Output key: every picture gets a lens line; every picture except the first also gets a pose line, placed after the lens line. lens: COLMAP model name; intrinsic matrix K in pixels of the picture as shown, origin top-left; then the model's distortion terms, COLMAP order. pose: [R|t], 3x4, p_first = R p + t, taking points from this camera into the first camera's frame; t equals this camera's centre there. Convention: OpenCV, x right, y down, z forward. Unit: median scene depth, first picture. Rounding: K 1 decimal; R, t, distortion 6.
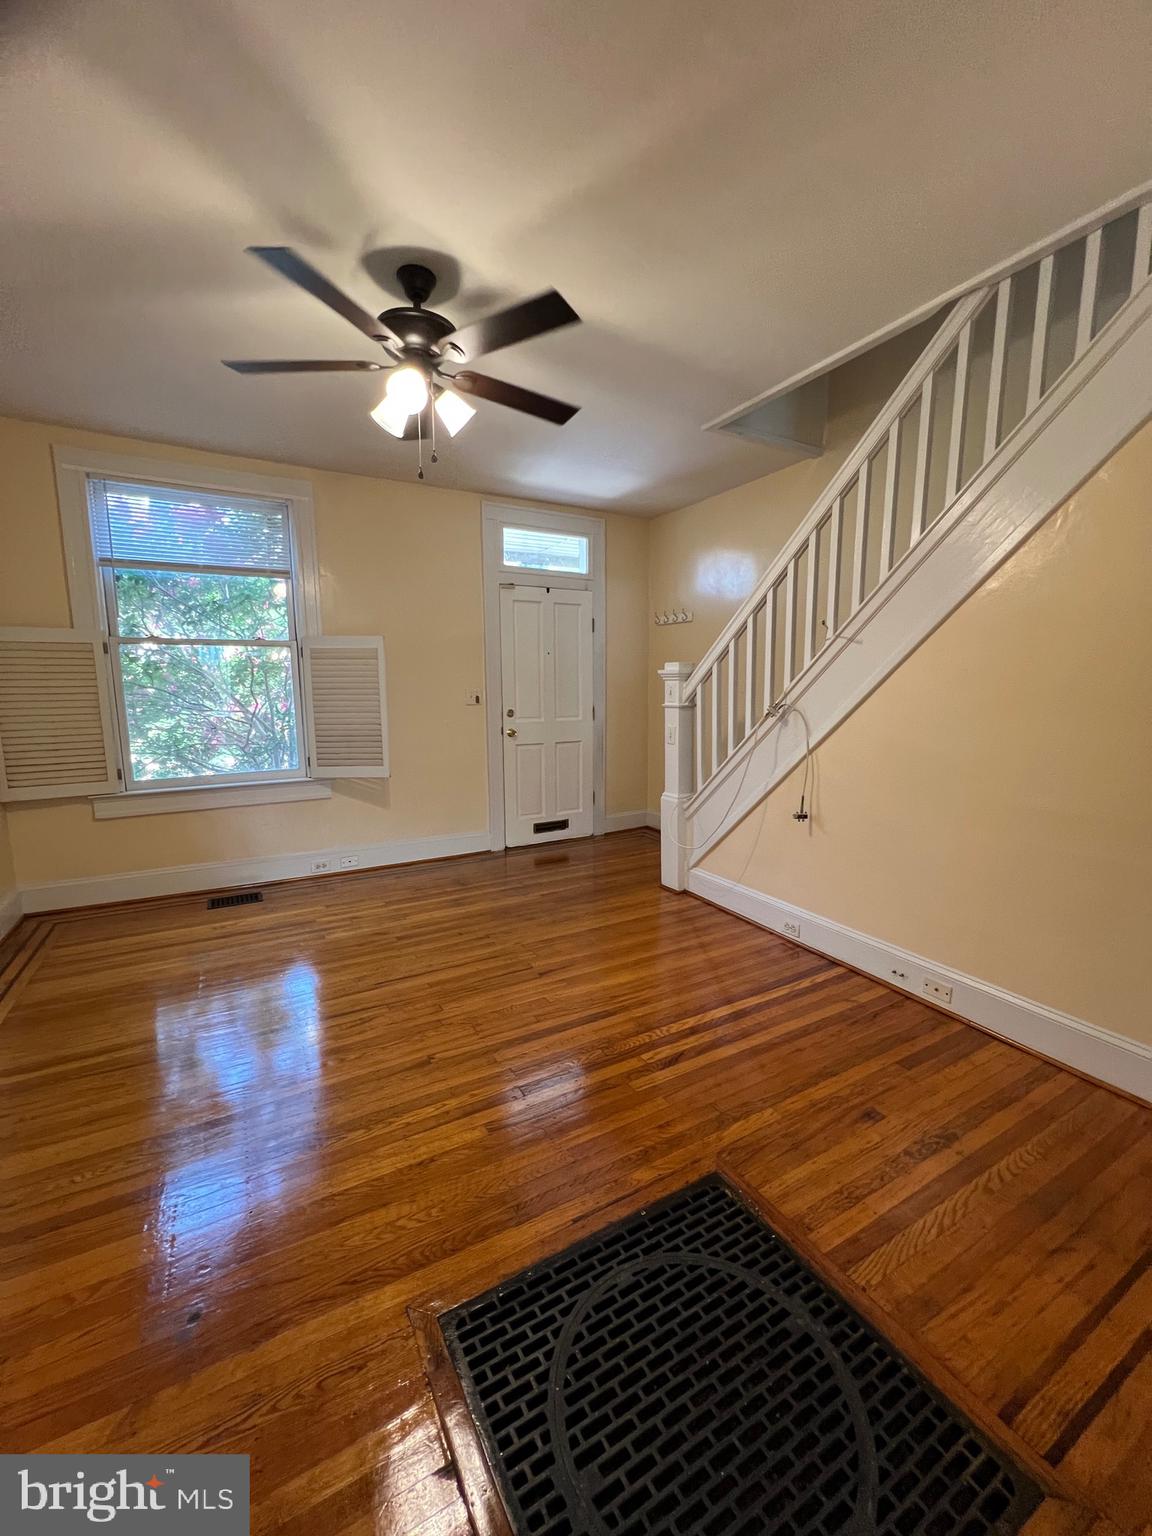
lens RADIAL K [[613.9, 0, 568.4], [0, 613.9, 768.6], [0, 0, 1]] dist [-0.001745, 0.001486]
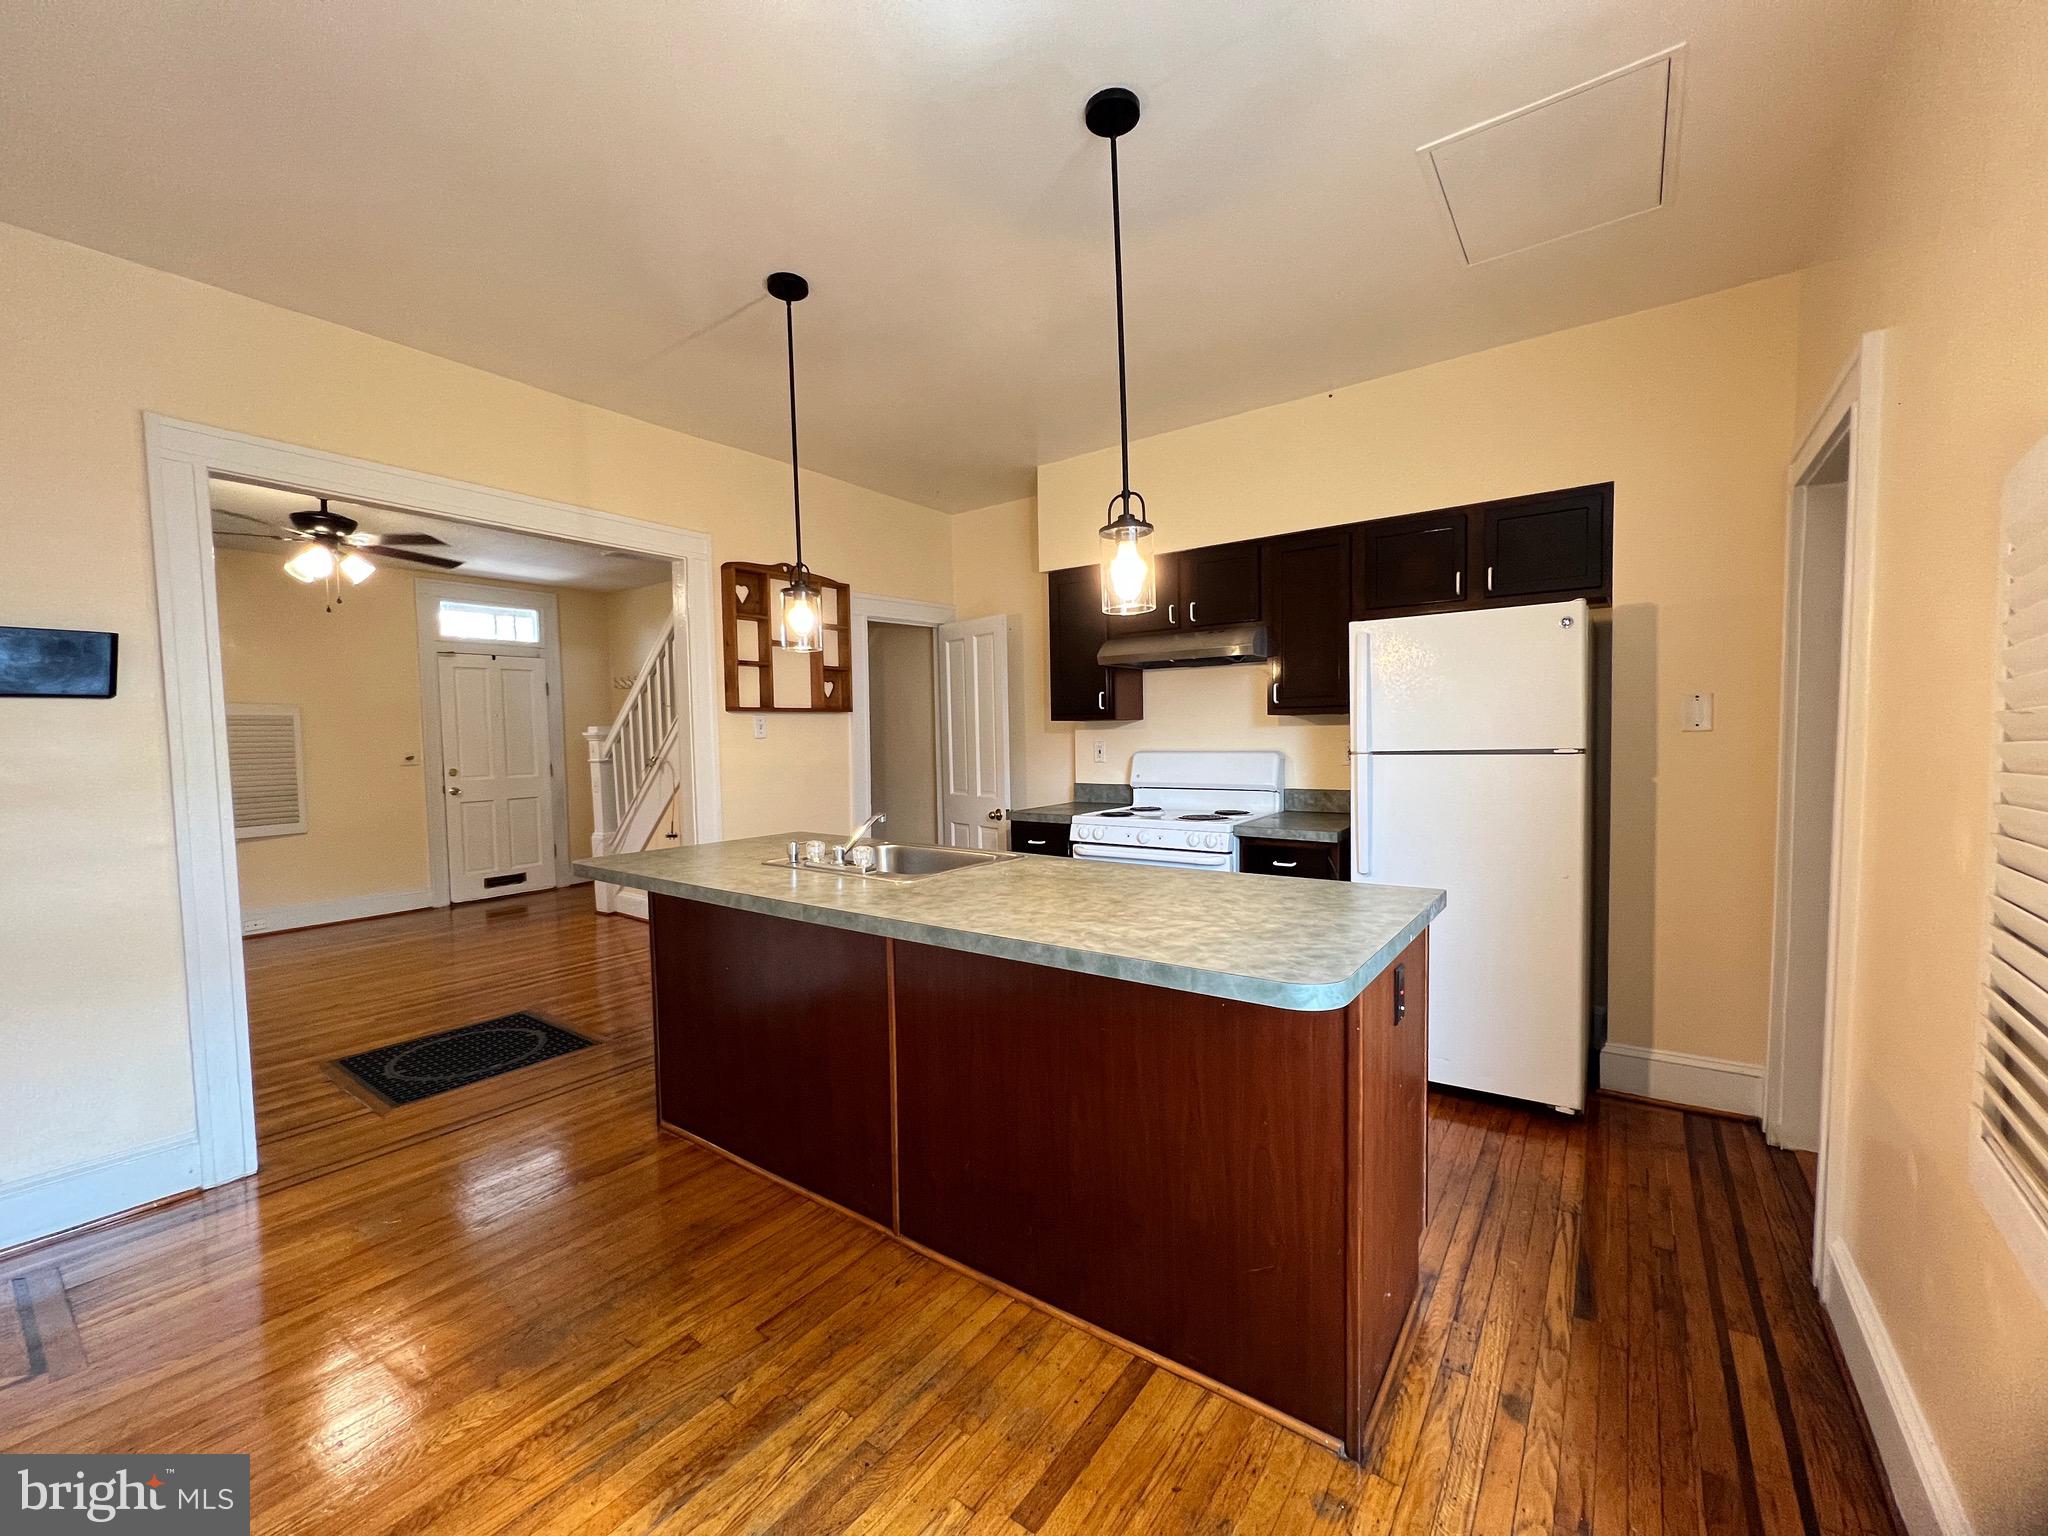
lens RADIAL K [[818.5, 0, 1018.4], [0, 818.5, 769.2], [0, 0, 1]] dist [-0.001745, 0.001486]
pose [[0.910063, -0.029169, 0.413442, 0.331899], [0.067875, 0.994542, -0.079240, 0.129385], [-0.408874, 0.100176, 0.907076, -1.064291]]
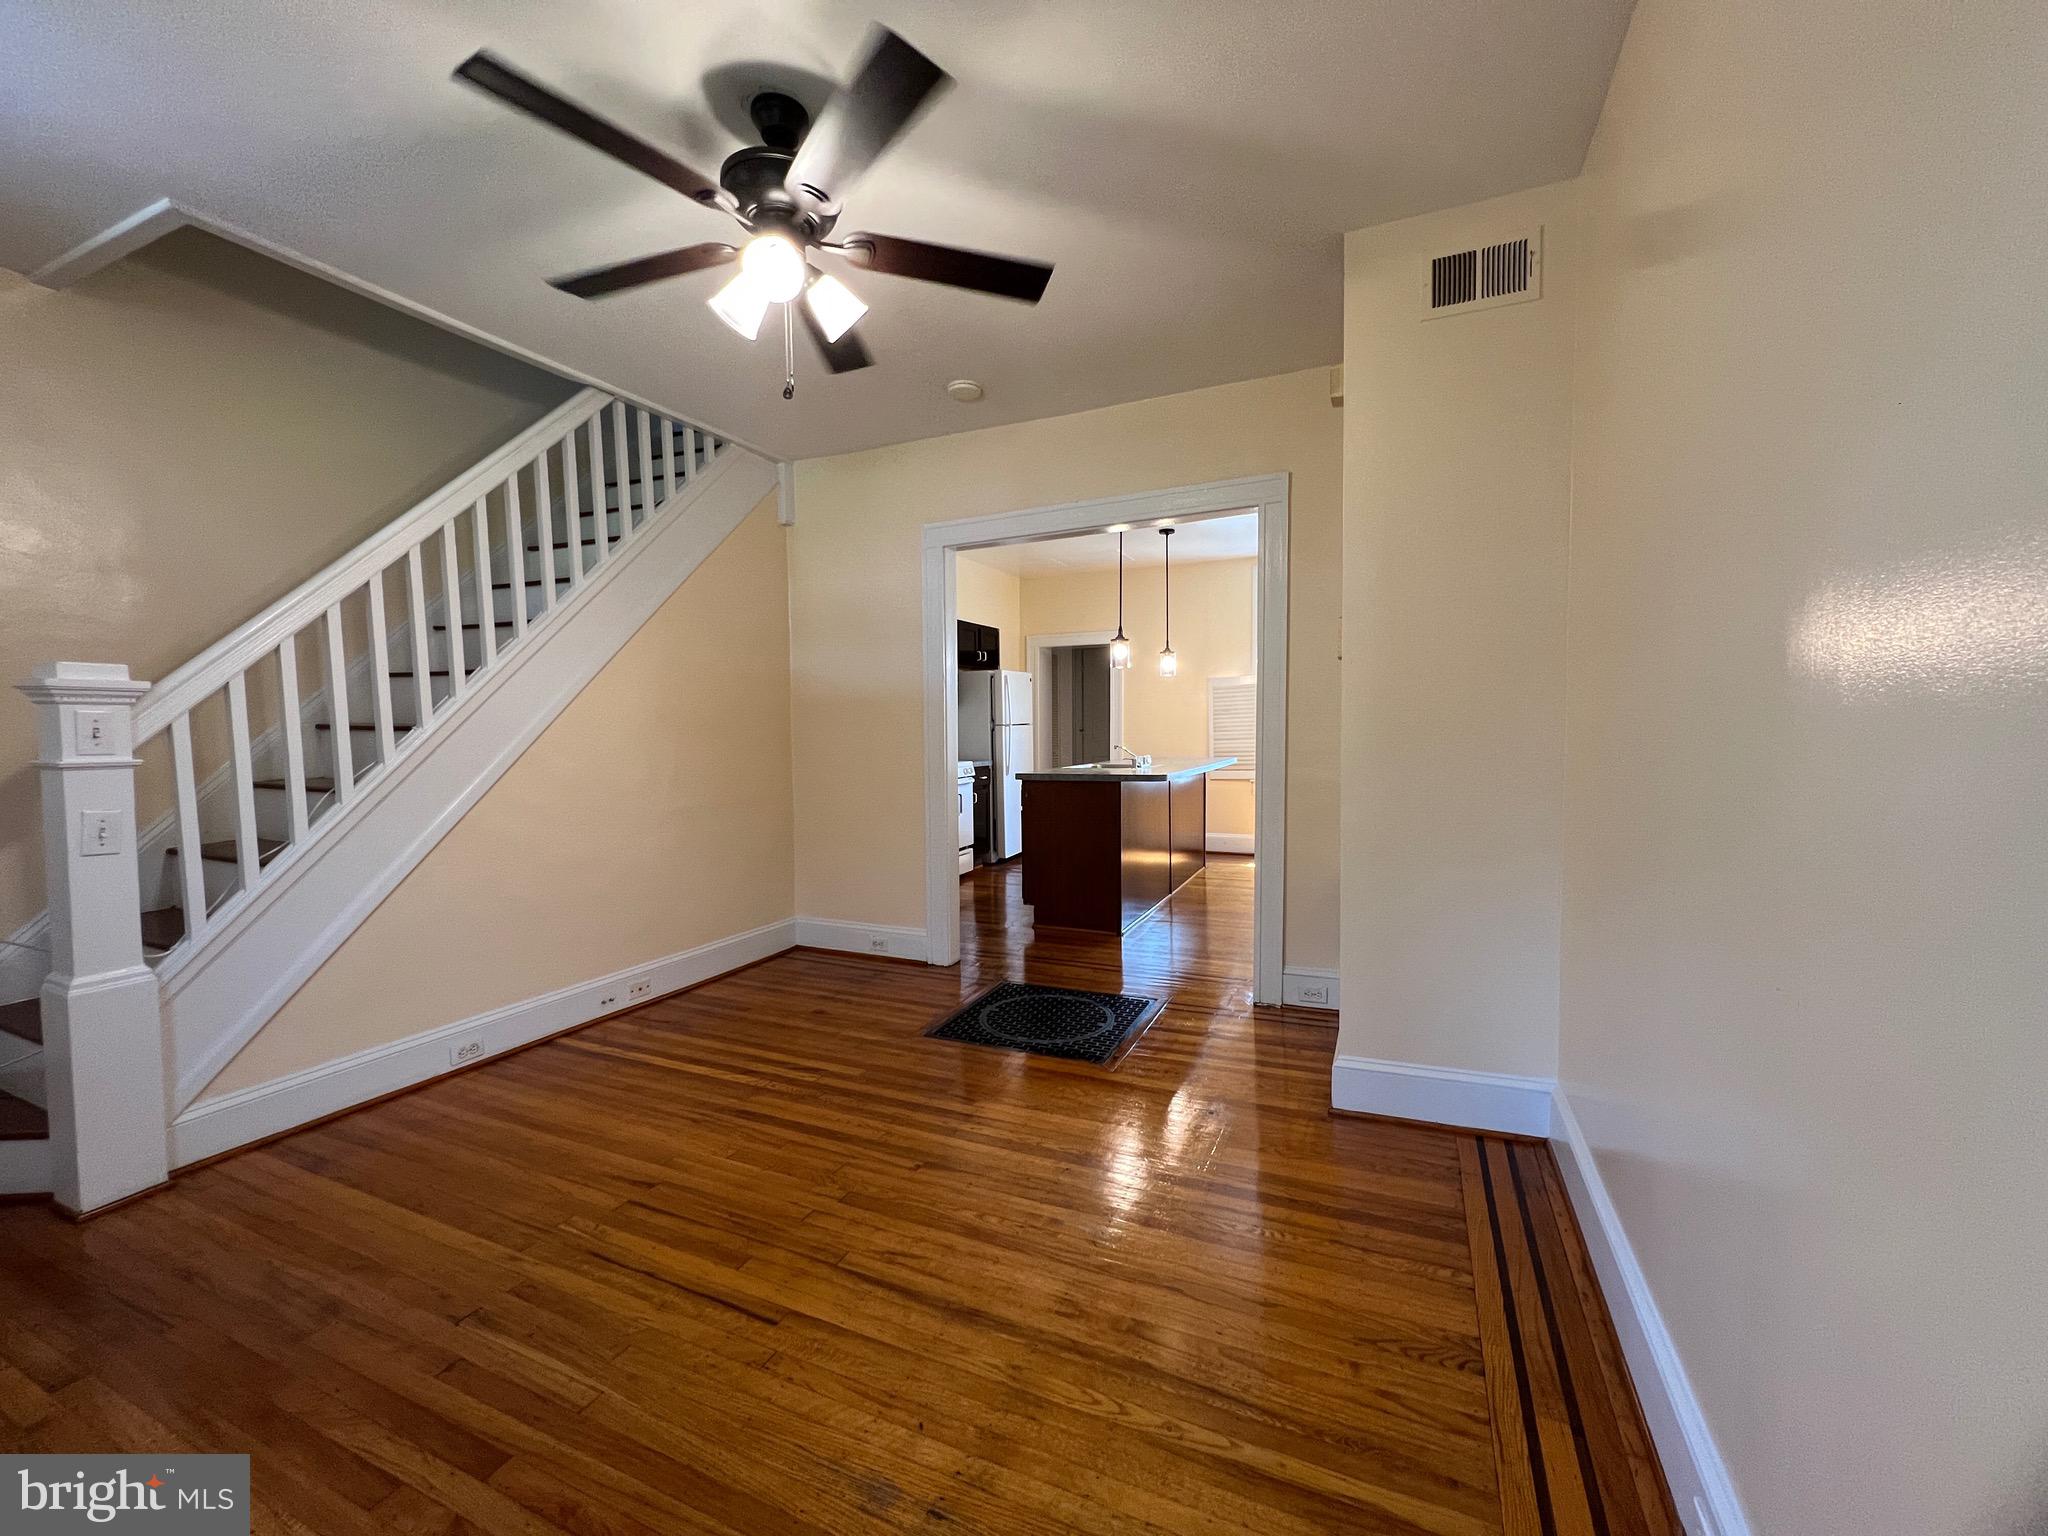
lens RADIAL K [[818.5, 0, 1021.9], [0, 818.5, 774.7], [0, 0, 1]] dist [-0.001745, 0.001486]
pose [[-0.590447, -0.033979, 0.806361, -0.828405], [0.127109, 0.982729, 0.134485, -0.112556], [-0.797004, 0.181902, -0.575930, 1.024092]]
